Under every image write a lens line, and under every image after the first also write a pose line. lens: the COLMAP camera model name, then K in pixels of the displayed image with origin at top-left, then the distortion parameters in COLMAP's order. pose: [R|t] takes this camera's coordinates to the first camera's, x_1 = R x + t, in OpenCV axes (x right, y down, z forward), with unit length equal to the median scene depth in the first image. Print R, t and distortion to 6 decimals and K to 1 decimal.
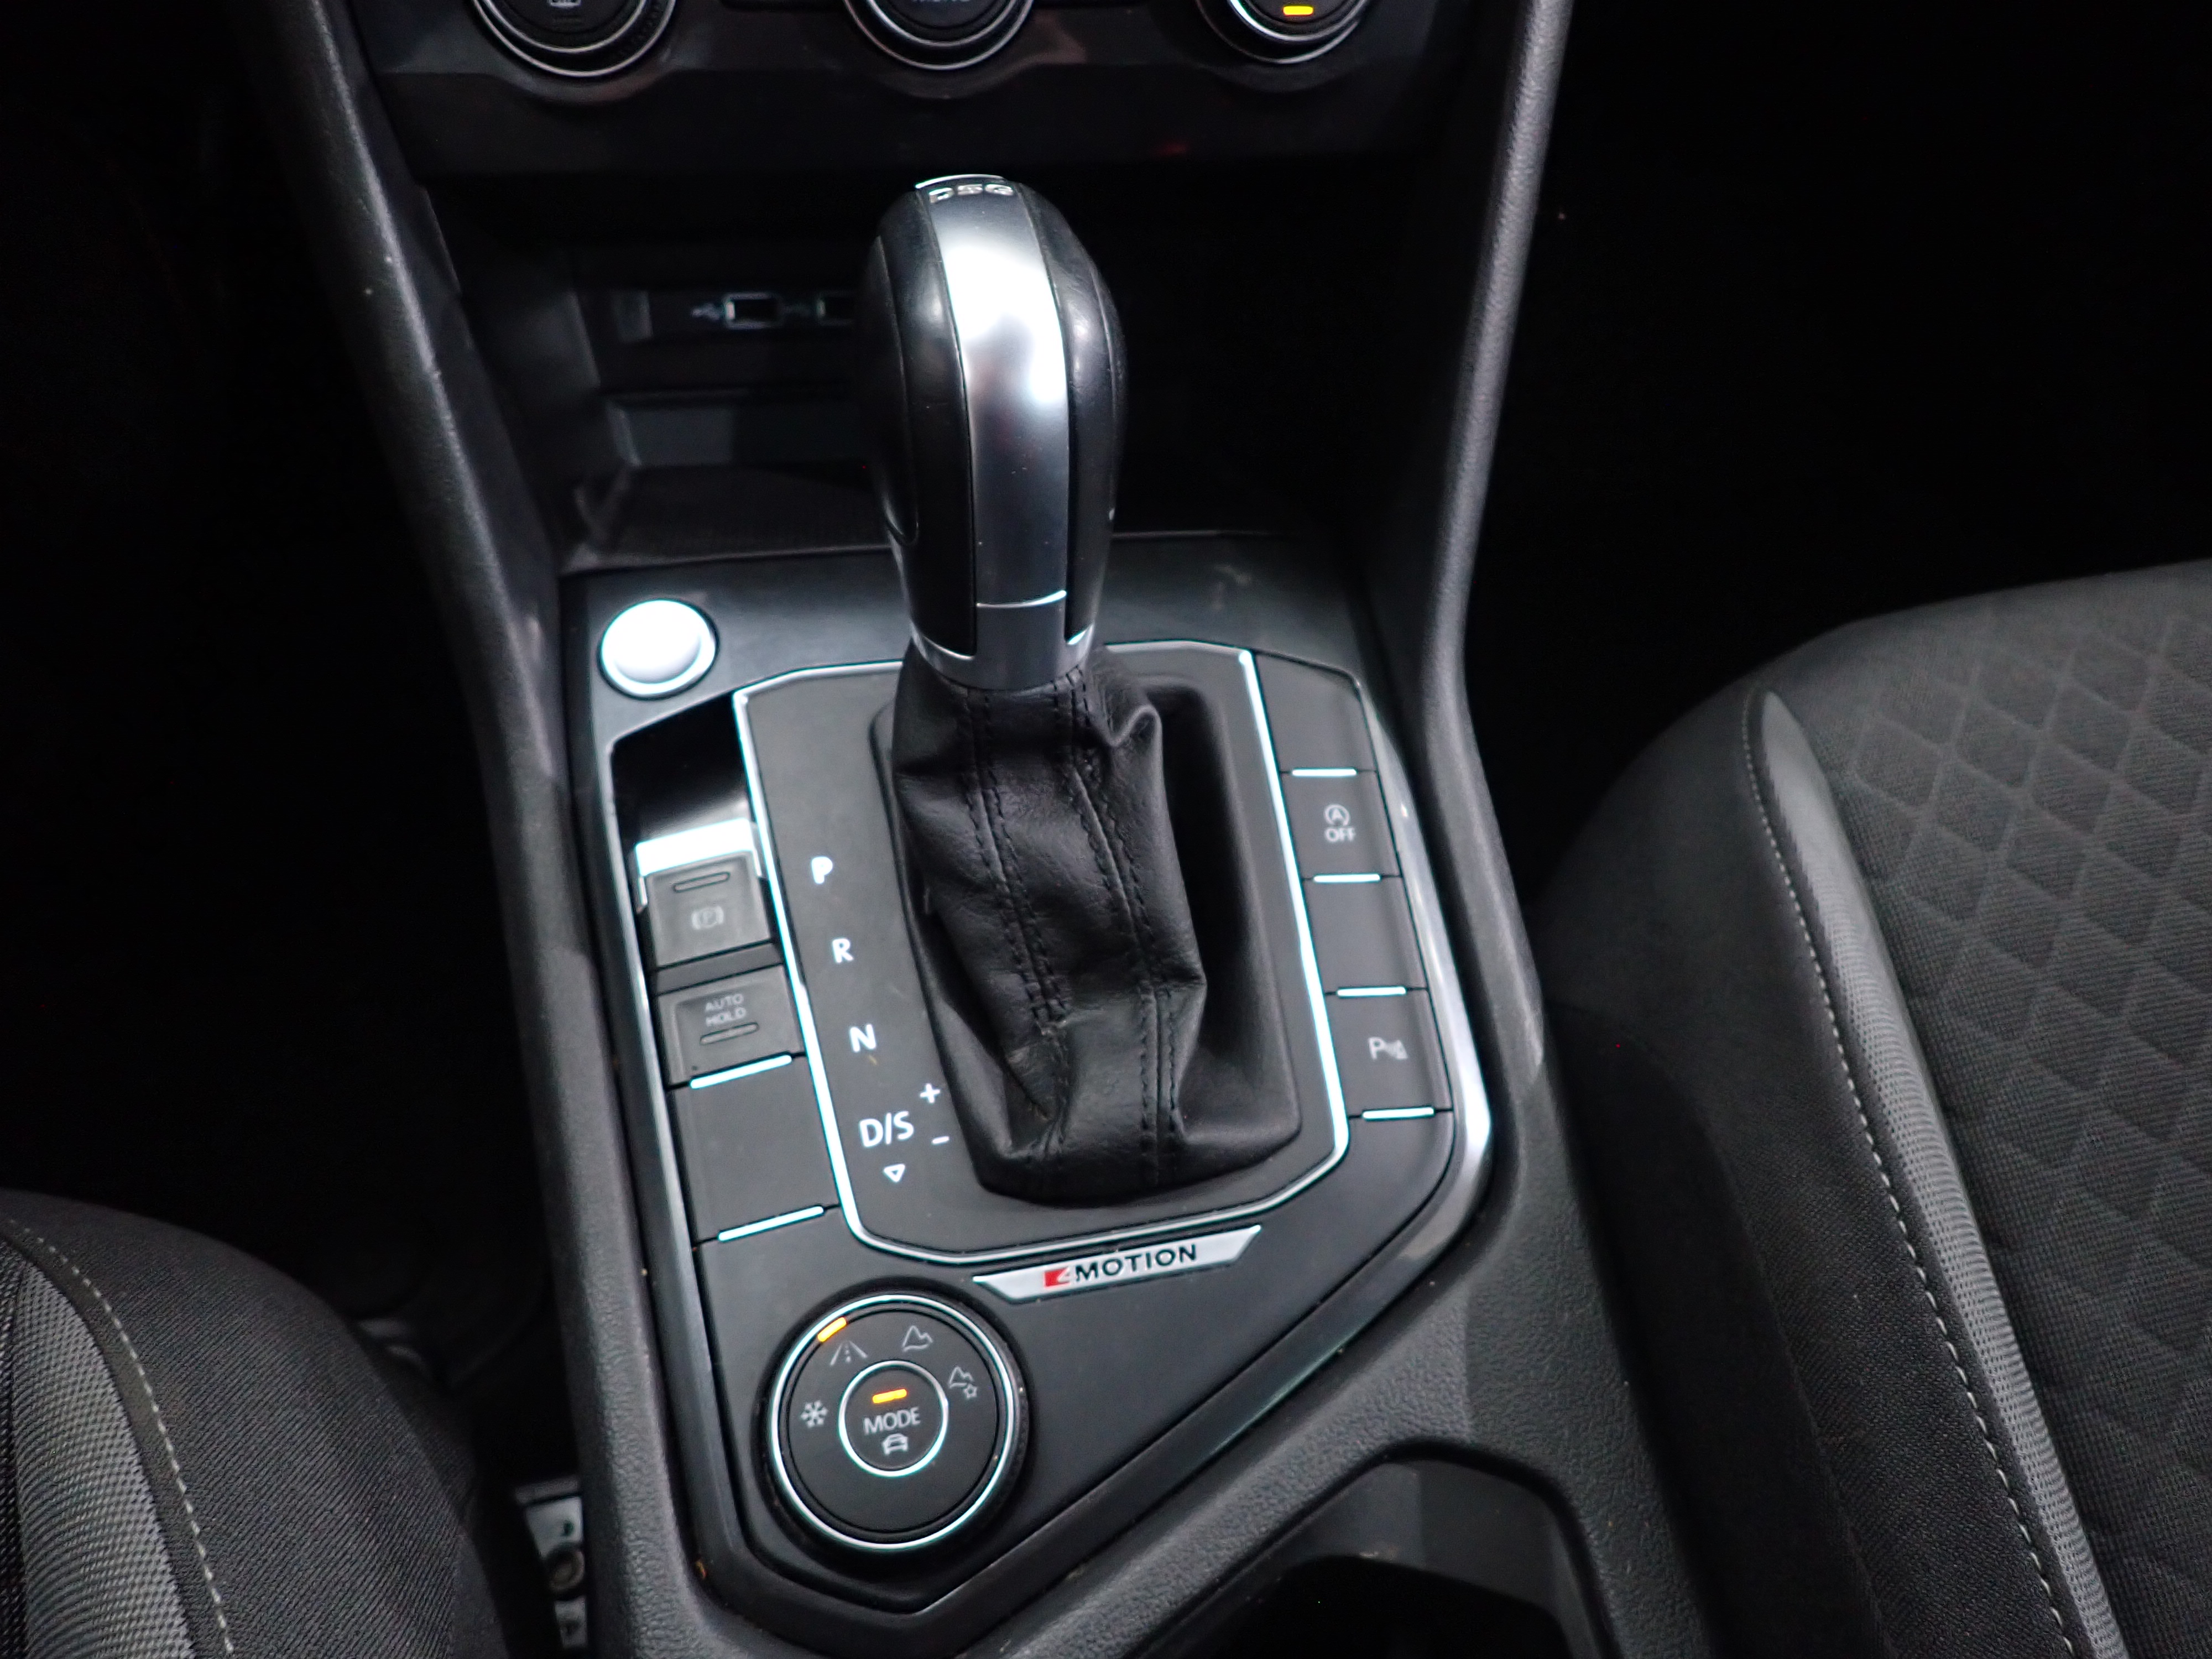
lens RADIAL K [[1610.7, 0, 1101.0], [0, 1610.7, 852.7], [0, 0, 1]] dist [0.003972, -0.032263]
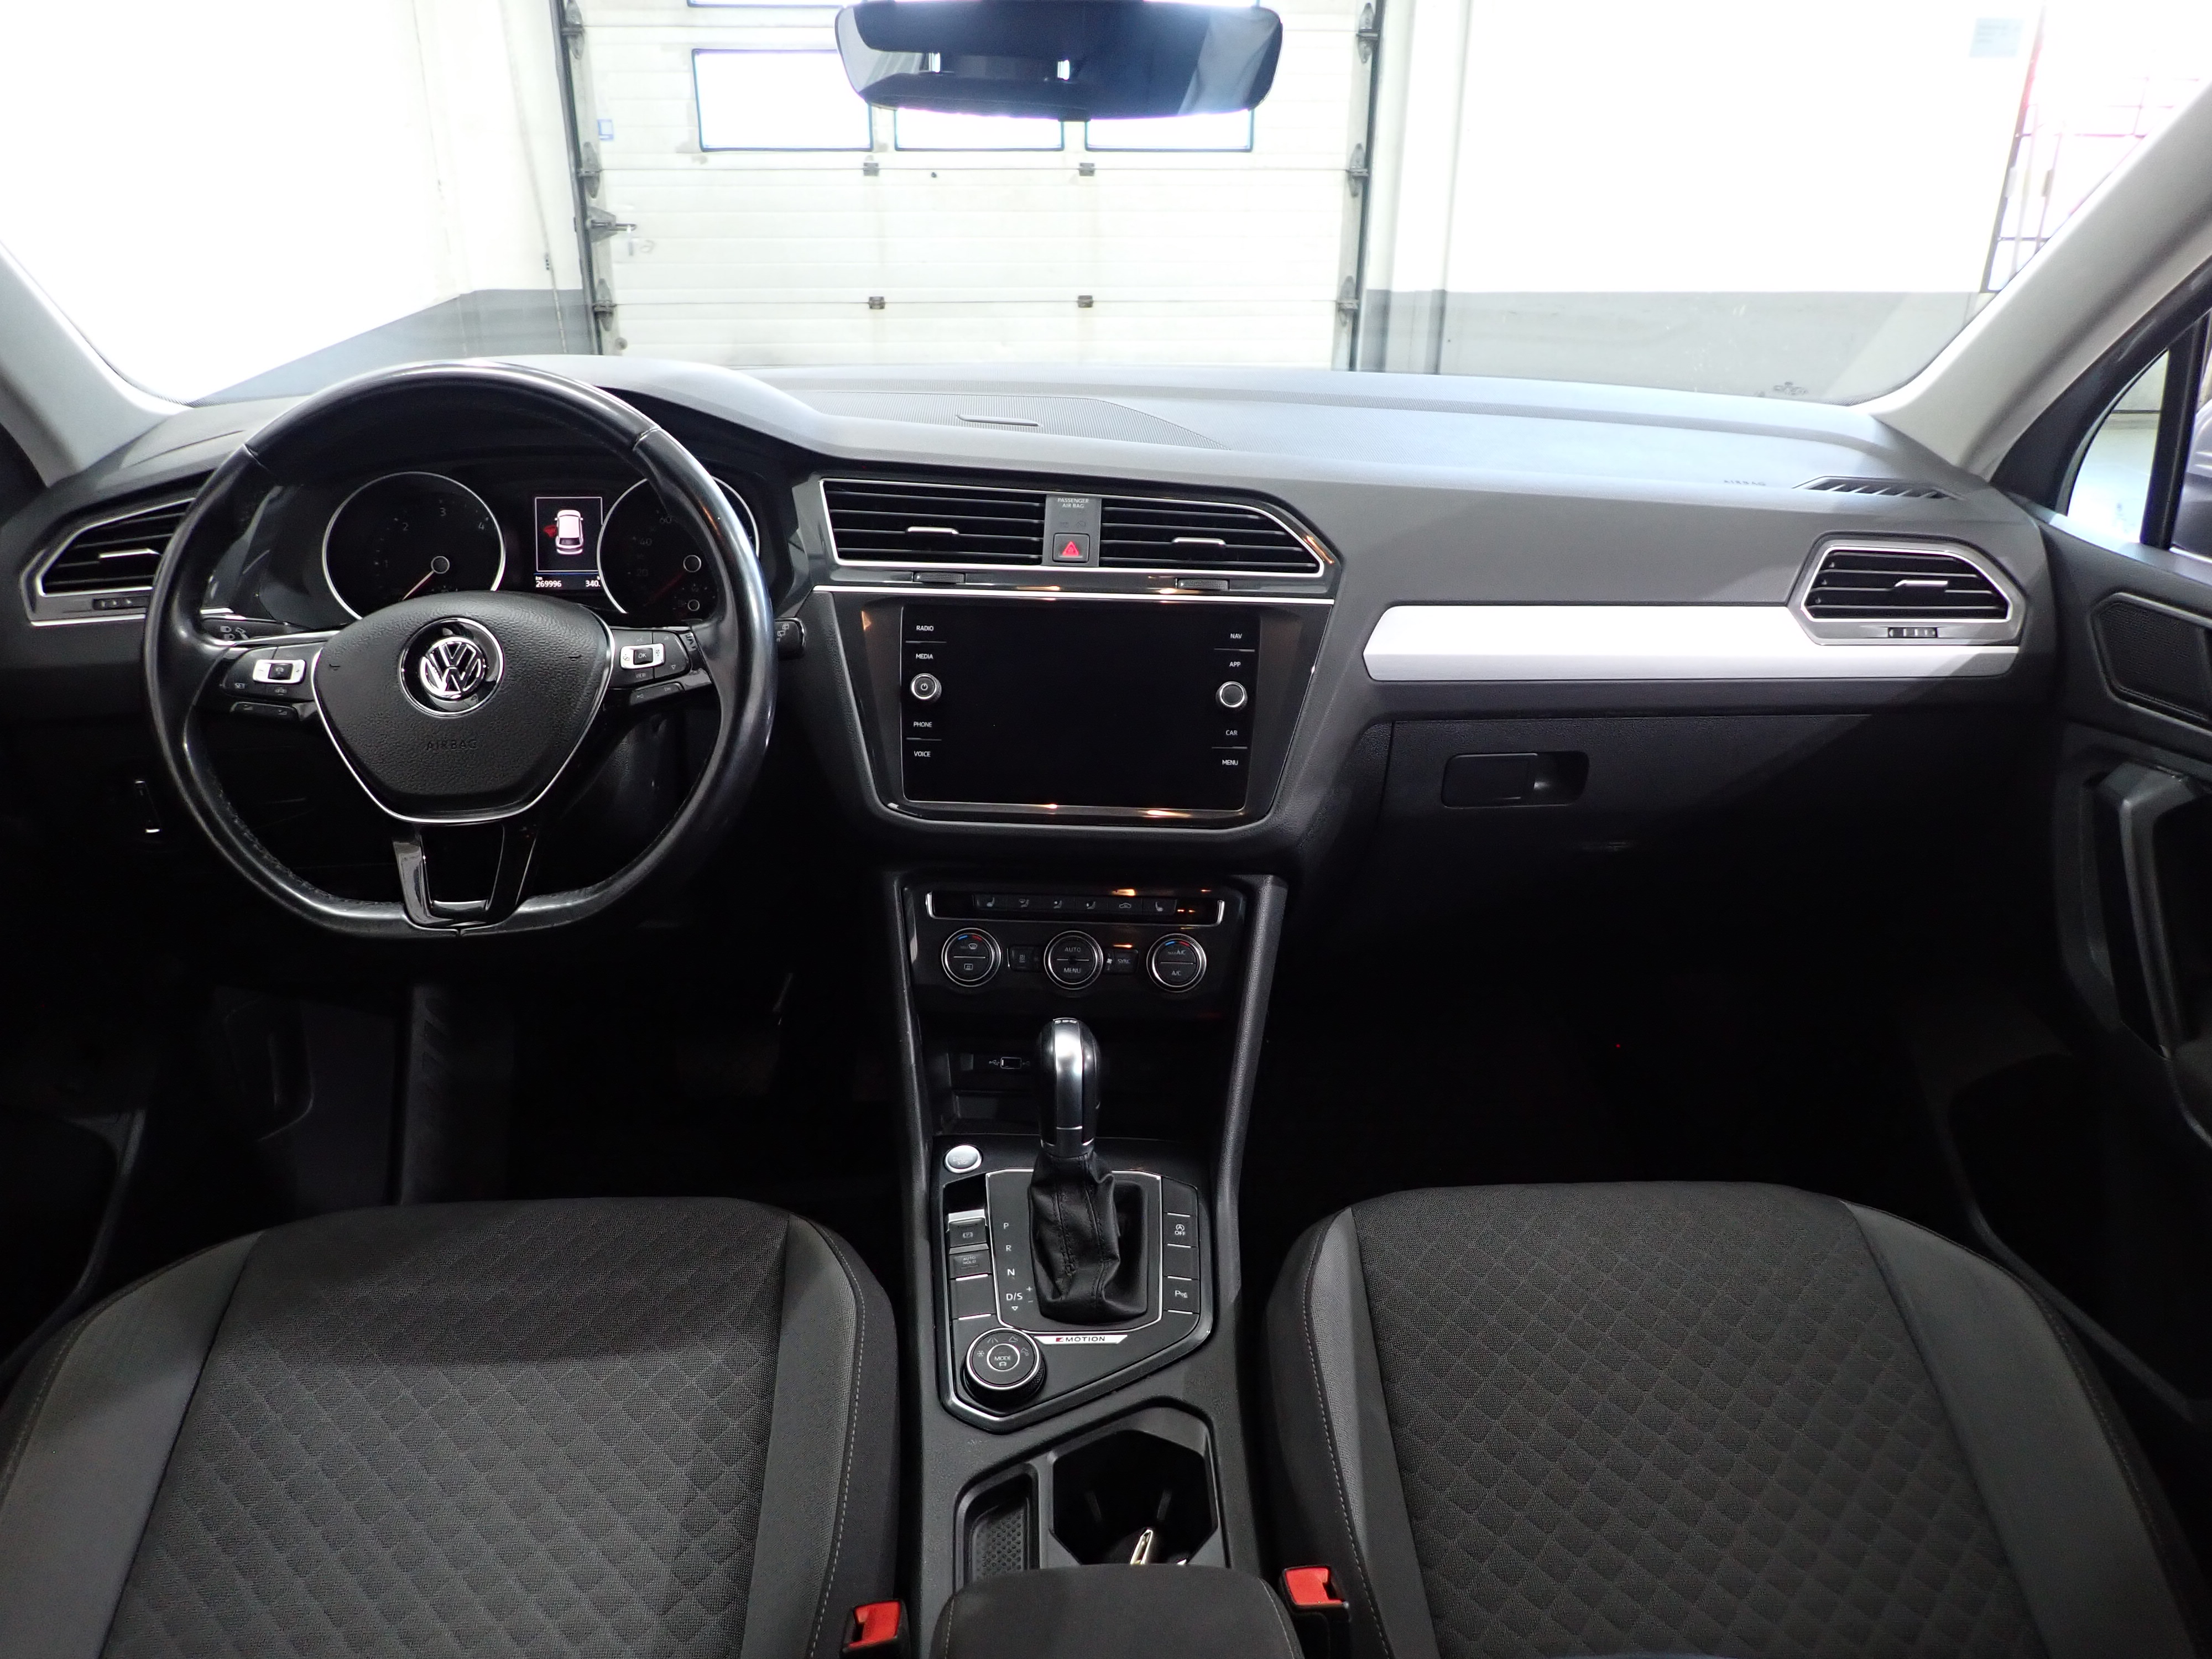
lens RADIAL K [[1623.1, 0, 1101.5], [0, 1623.1, 864.7], [0, 0, 1]] dist [-0.002301, -0.003211]
pose [[0.985516, 0.033299, -0.166281, 0.530553], [-0.108699, 0.876652, -0.468685, 0.892384], [0.130164, 0.479972, 0.867574, -2.121294]]
